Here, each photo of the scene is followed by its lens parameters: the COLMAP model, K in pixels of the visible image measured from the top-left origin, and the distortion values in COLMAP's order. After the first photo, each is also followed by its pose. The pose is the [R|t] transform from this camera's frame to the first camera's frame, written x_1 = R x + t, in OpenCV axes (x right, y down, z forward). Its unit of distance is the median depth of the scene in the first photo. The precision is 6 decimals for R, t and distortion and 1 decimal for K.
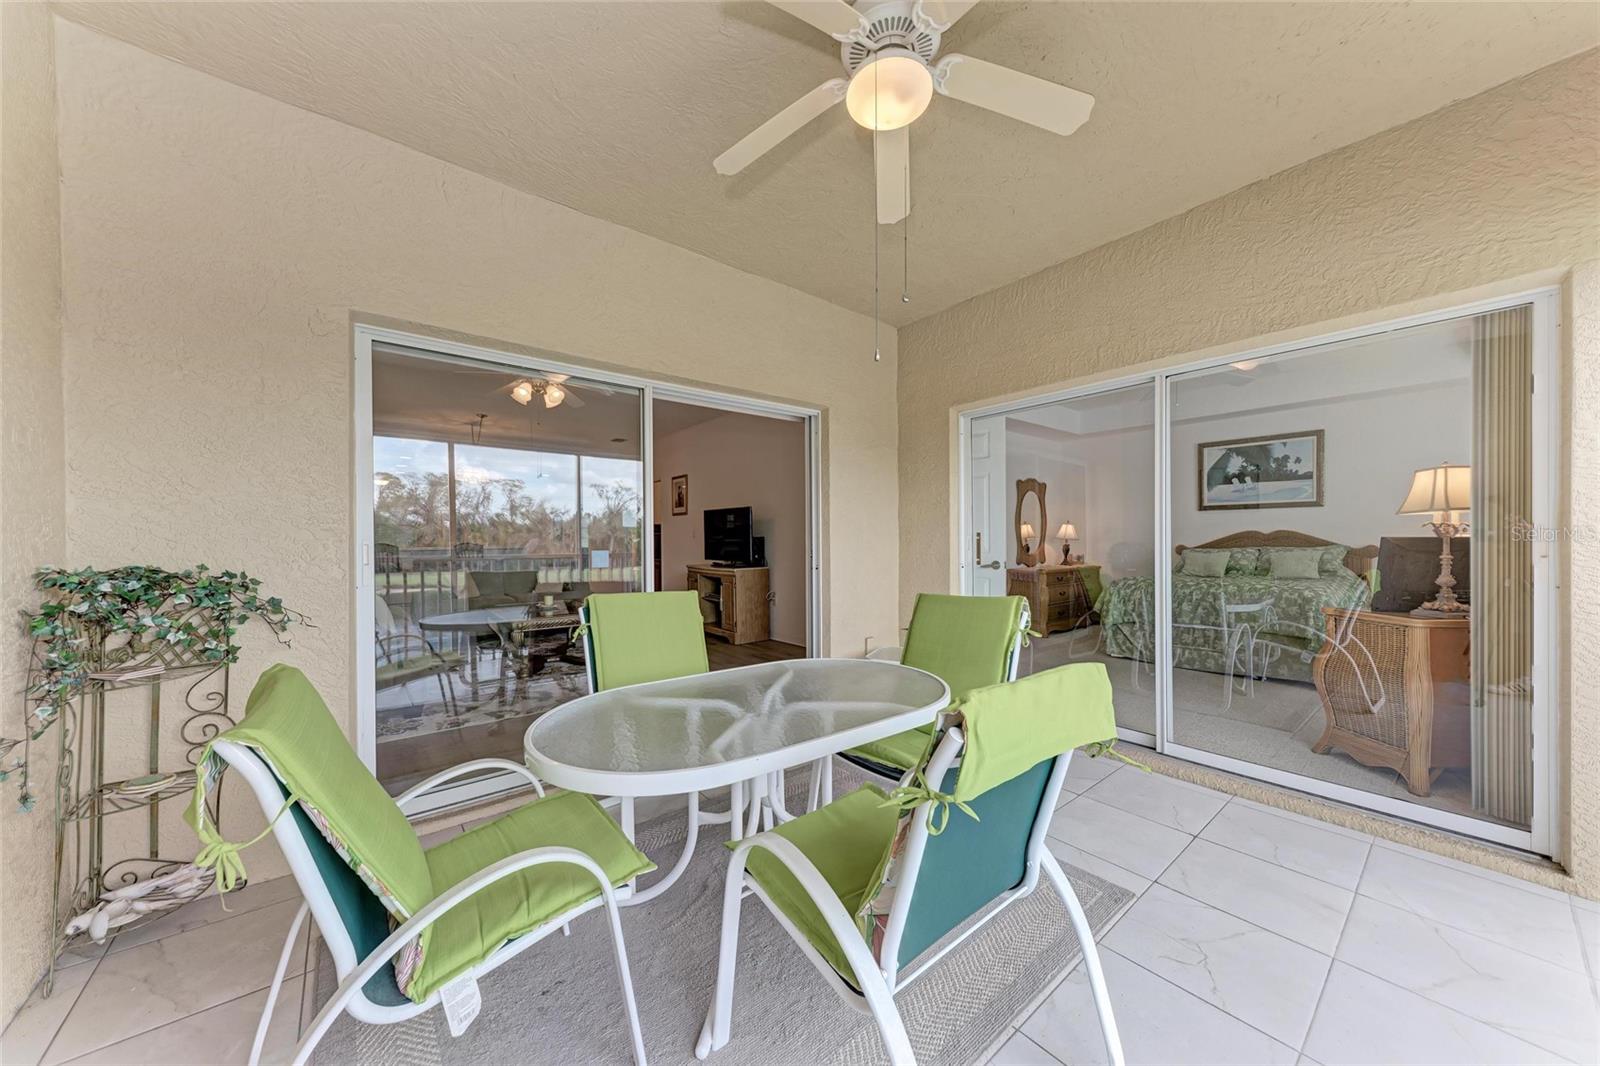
lens RADIAL K [[551.5, 0, 805.6], [0, 551.5, 537.9], [0, 0, 1]] dist [0.018842, -0.004284]
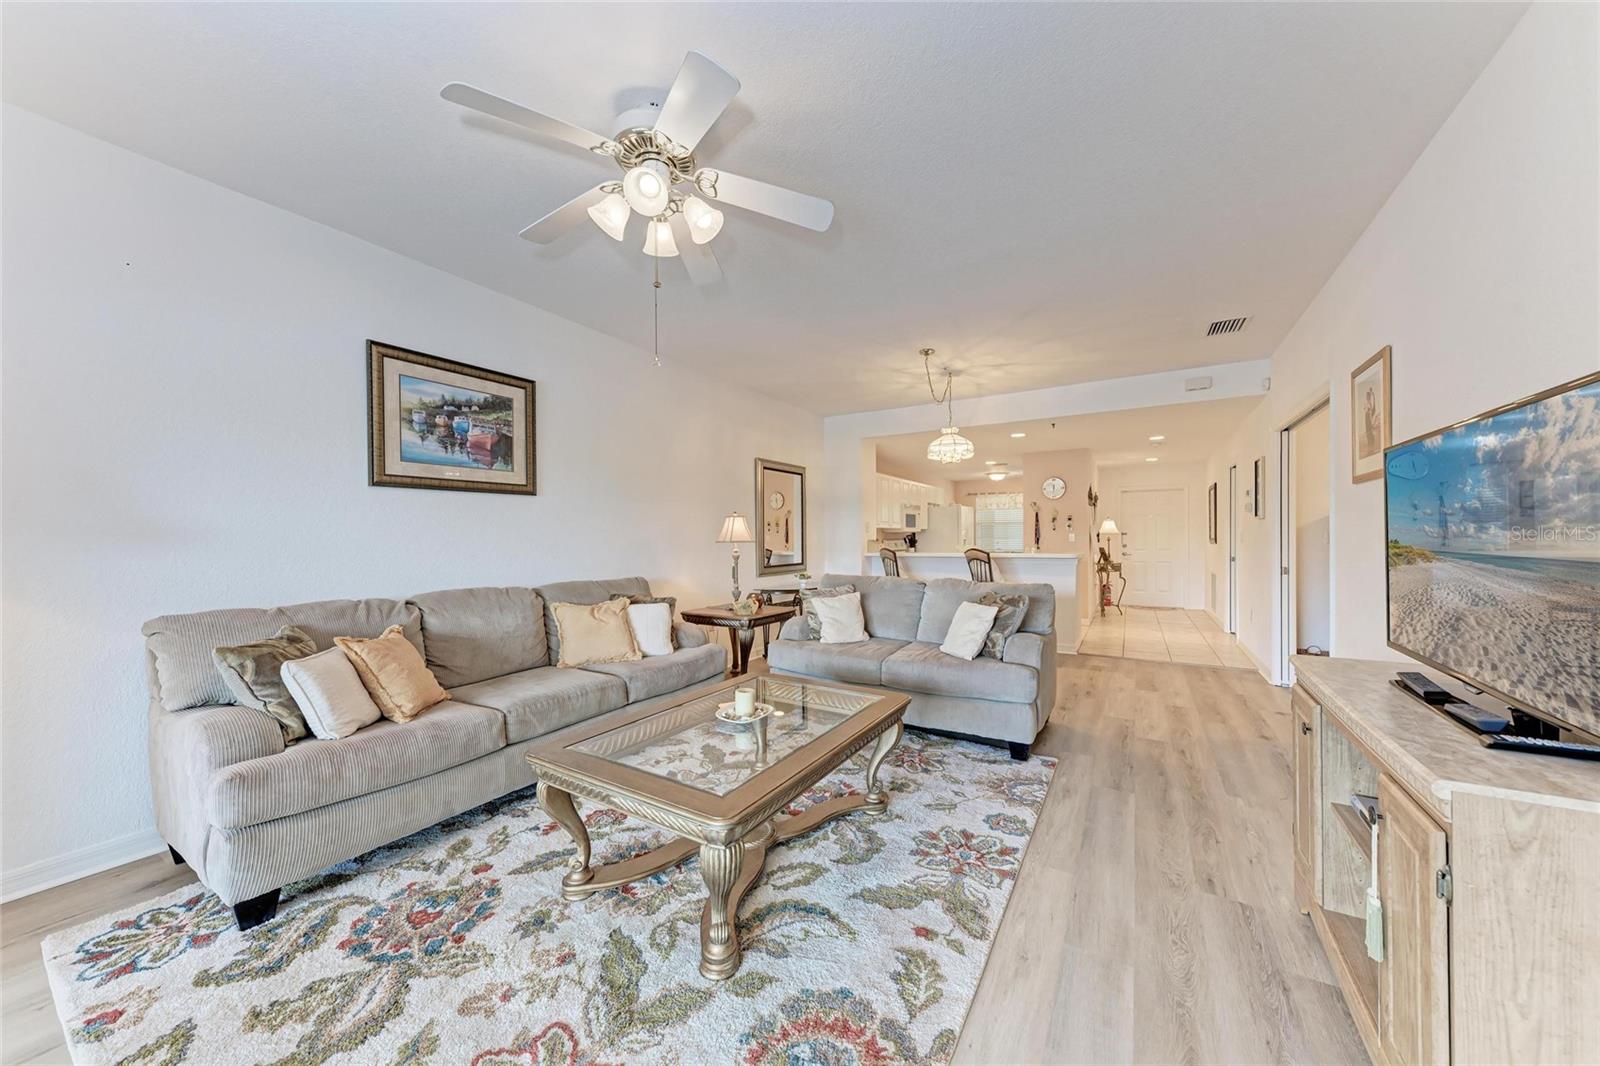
lens RADIAL K [[546.0, 0, 804.9], [0, 546.0, 542.3], [0, 0, 1]] dist [0.014958, -0.000052]
pose [[0.336551, 0.008460, -0.941627, -0.050559], [0.007608, 0.999903, 0.011702, -0.016341], [0.941635, -0.011102, 0.336454, 0.917412]]
